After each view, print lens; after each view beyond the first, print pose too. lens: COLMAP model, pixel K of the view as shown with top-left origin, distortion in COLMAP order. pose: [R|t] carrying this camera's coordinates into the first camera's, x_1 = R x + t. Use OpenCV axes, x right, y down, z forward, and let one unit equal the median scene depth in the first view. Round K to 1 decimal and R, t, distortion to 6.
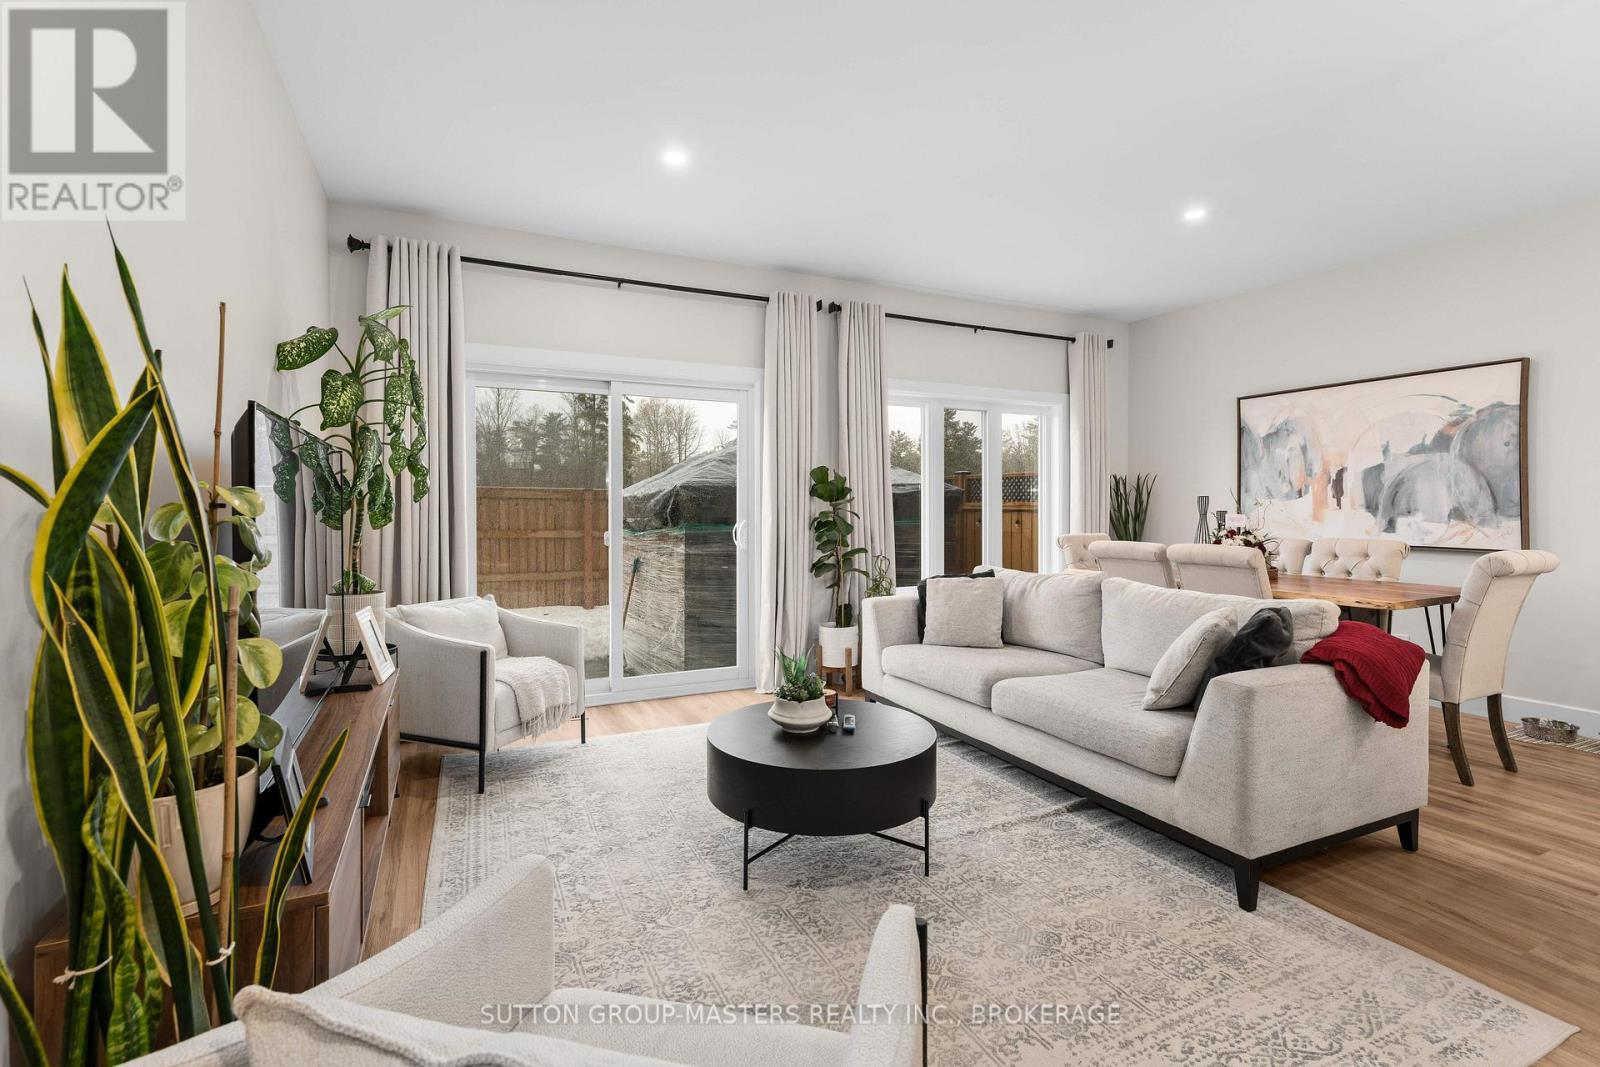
lens RADIAL K [[733.7, 0, 791.7], [0, 733.7, 511.4], [0, 0, 1]] dist [-0.004221, 0.001882]
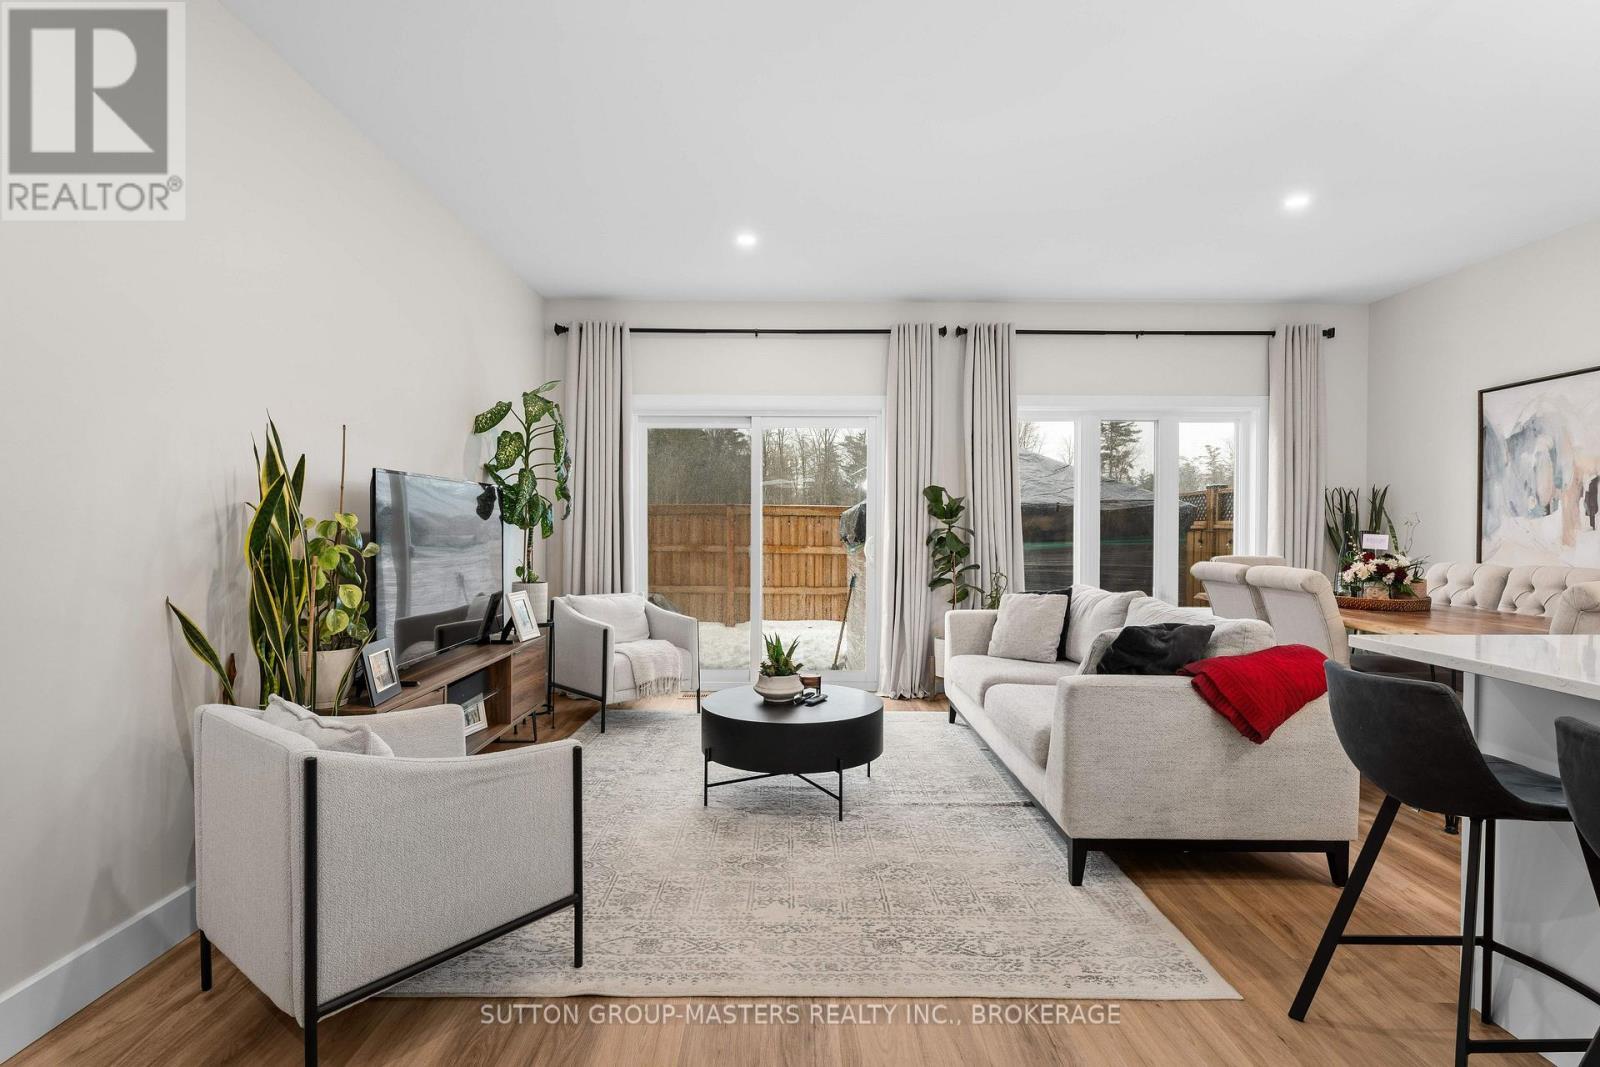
lens RADIAL K [[819.4, 0, 799.1], [0, 819.4, 532.9], [0, 0, 1]] dist [-0.004116, -0.000365]
pose [[0.905217, 0.008059, -0.424872, 0.445711], [-0.006162, 0.999964, 0.005838, 0.000589], [0.424904, -0.002666, 0.905234, -0.180977]]
